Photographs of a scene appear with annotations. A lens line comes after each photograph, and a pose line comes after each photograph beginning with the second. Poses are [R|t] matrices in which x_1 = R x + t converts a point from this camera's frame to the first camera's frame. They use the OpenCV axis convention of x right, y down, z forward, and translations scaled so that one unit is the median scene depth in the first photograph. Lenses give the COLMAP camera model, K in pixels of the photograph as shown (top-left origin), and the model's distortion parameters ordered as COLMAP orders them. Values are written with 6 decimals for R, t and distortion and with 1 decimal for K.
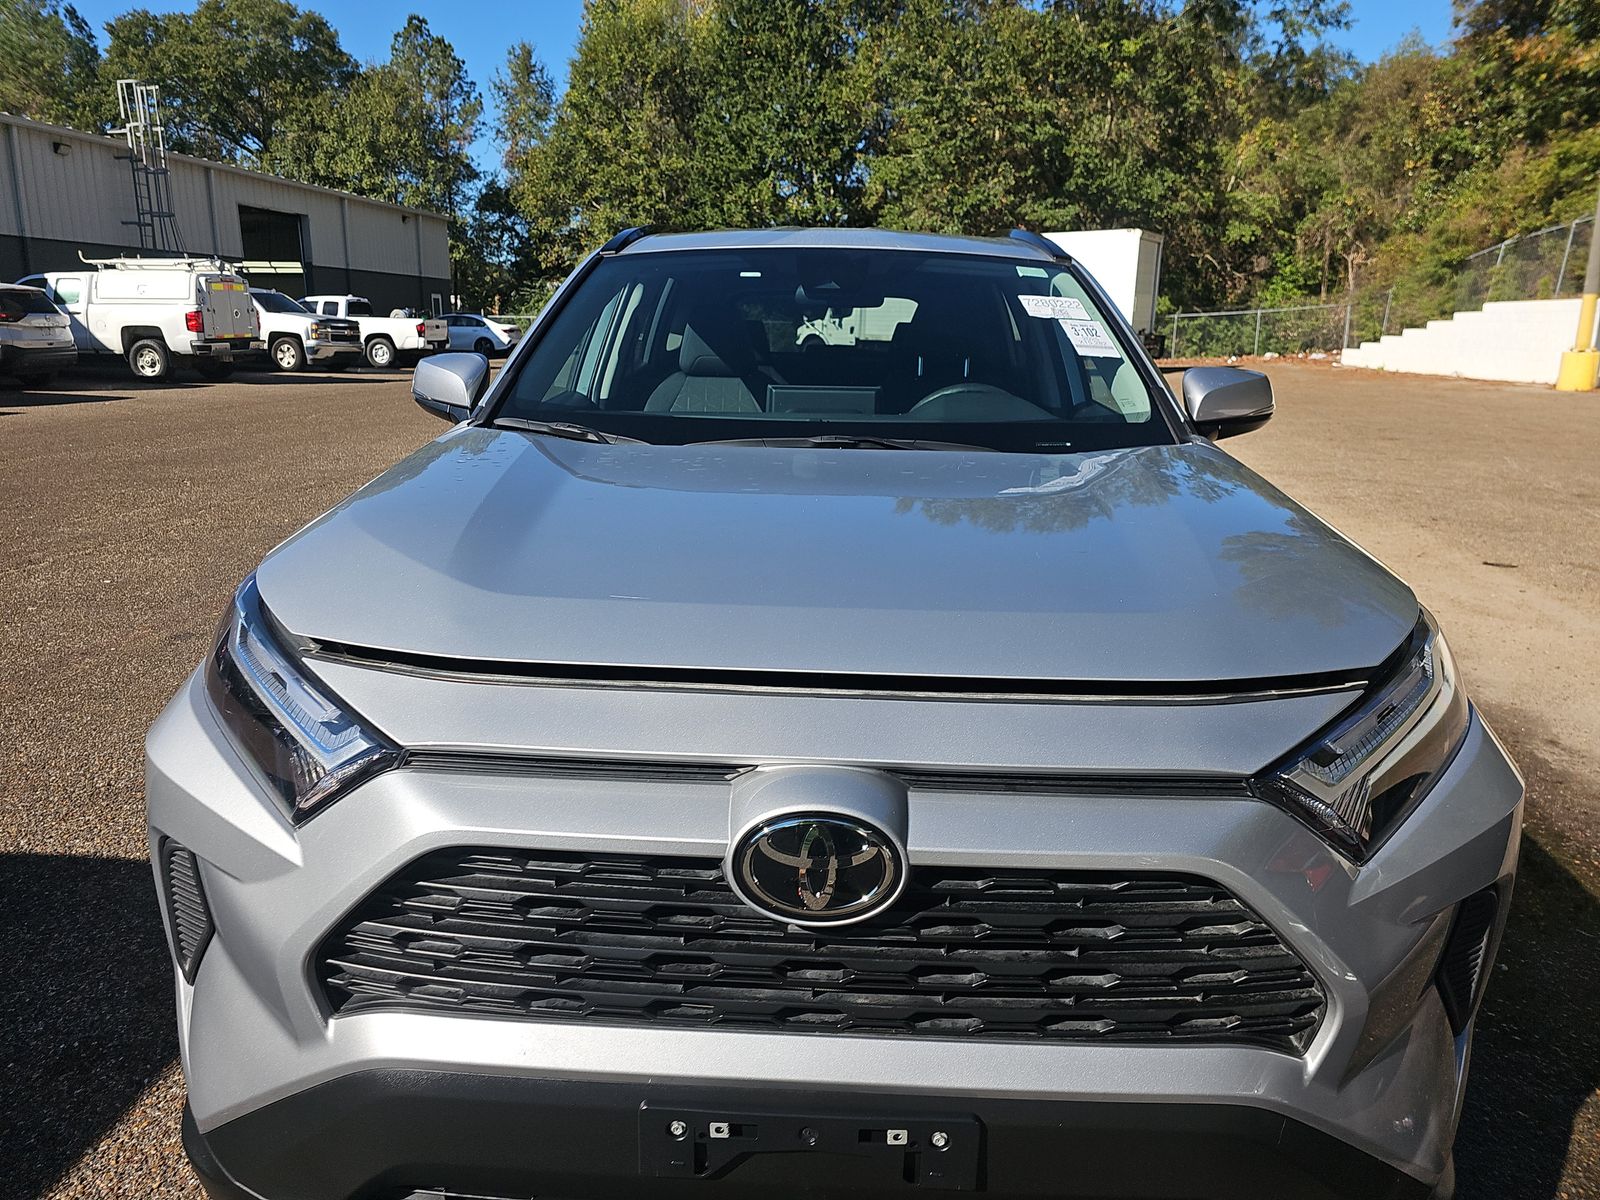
lens RADIAL K [[1096.3, 0, 795.0], [0, 1096.3, 627.5], [0, 0, 1]] dist [0.032198, -0.050746]
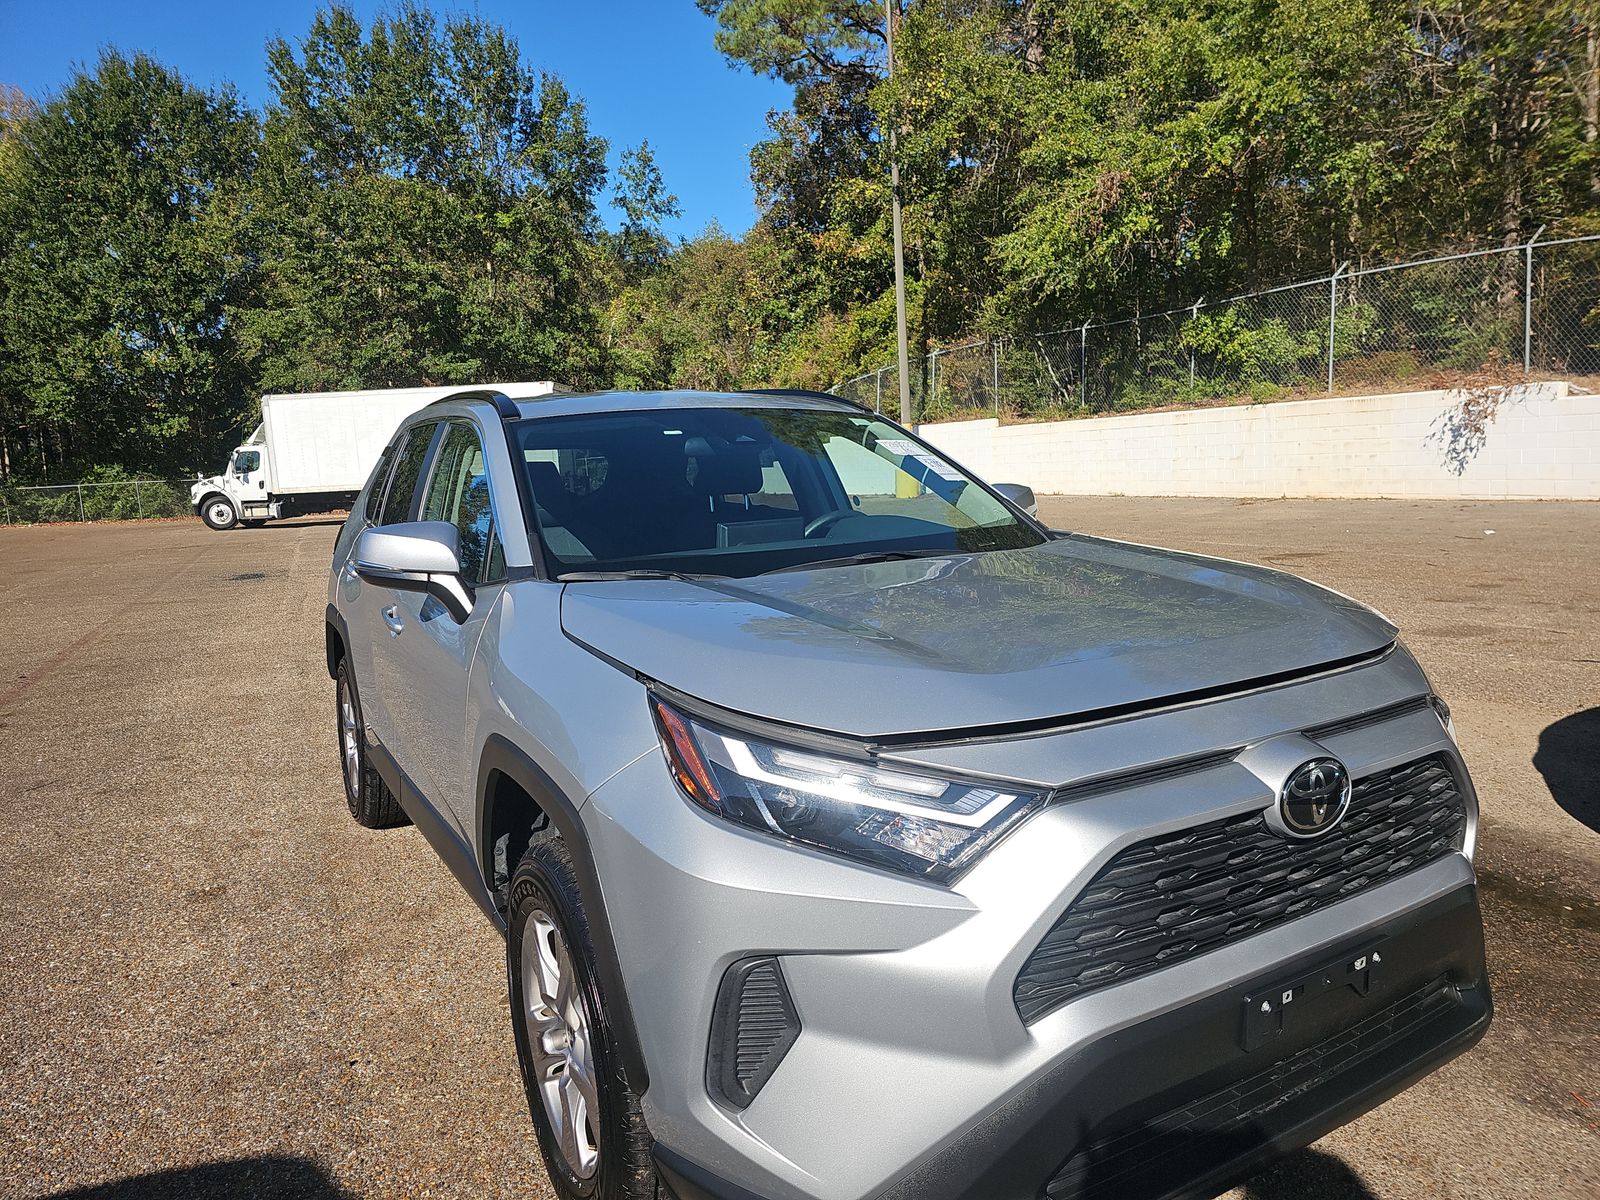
lens RADIAL K [[1096.3, 0, 795.0], [0, 1096.3, 627.5], [0, 0, 1]] dist [0.032198, -0.050746]
pose [[0.827615, -0.133523, 0.545184, -0.100898], [0.200118, 0.977656, -0.064347, -0.004344], [-0.524411, 0.162356, 0.835843, 0.003387]]
